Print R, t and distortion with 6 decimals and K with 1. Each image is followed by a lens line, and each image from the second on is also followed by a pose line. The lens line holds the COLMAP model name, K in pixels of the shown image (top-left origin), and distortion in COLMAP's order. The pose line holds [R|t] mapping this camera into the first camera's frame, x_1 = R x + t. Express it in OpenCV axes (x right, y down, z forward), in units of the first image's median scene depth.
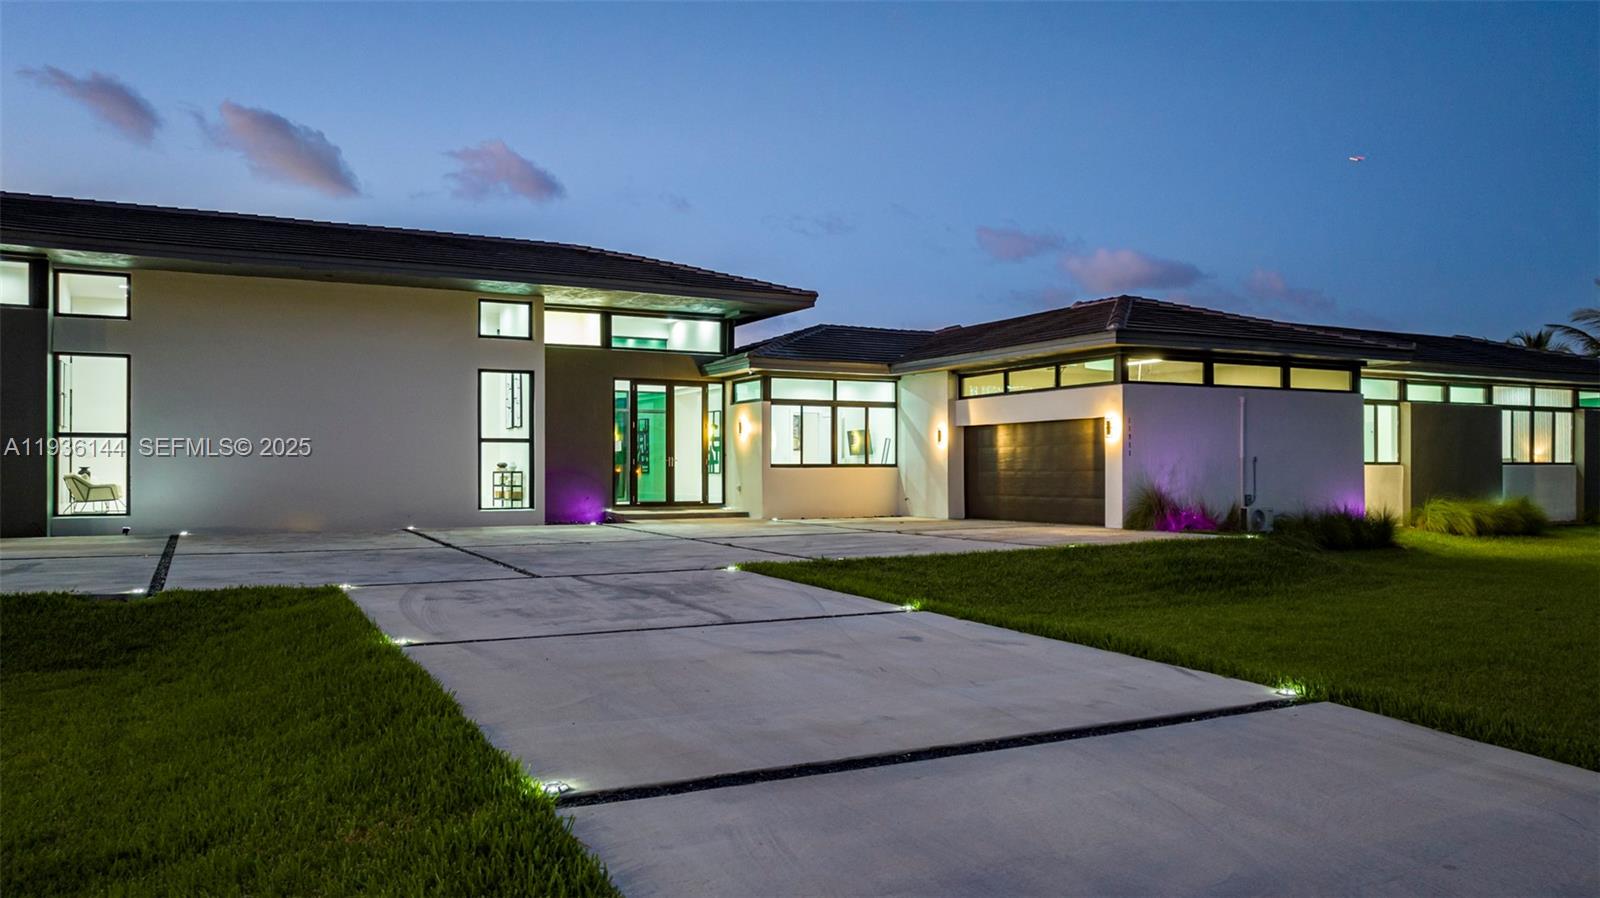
lens RADIAL K [[1119.7, 0, 800.7], [0, 1119.7, 445.0], [0, 0, 1]] dist [-0.041943, 0.008622]
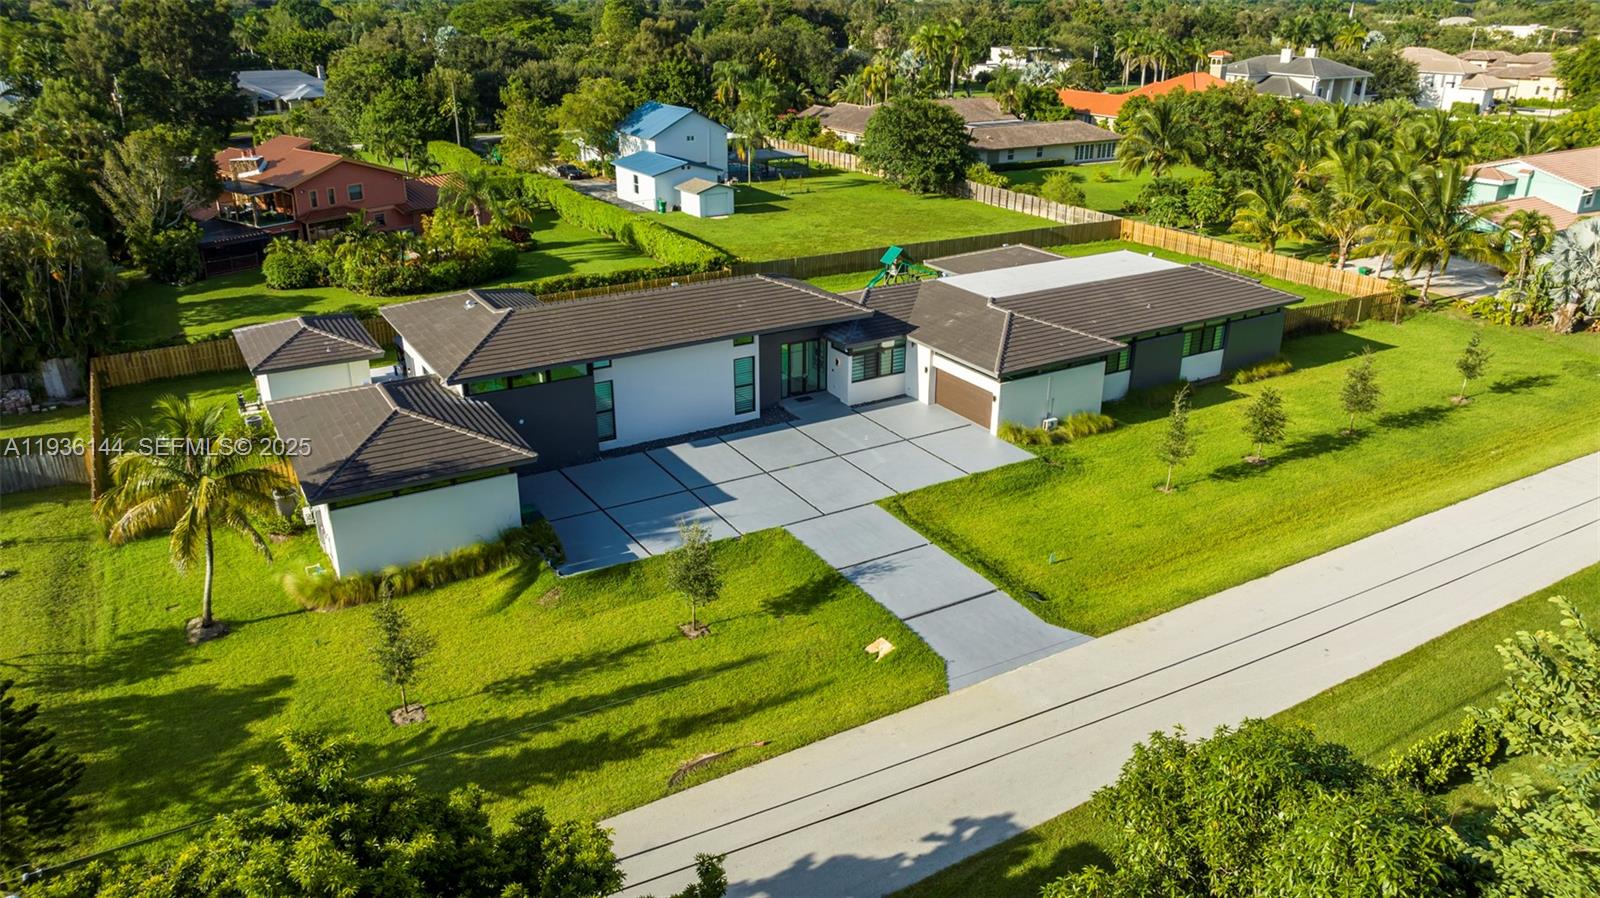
lens RADIAL K [[1133.9, 0, 801.6], [0, 1133.9, 446.1], [0, 0, 1]] dist [-0.027792, 0.018300]
pose [[0.997863, -0.019810, 0.062270, -0.275163], [-0.006537, 0.917897, 0.396765, -0.775585], [-0.065017, -0.396324, 0.915806, -1.154420]]
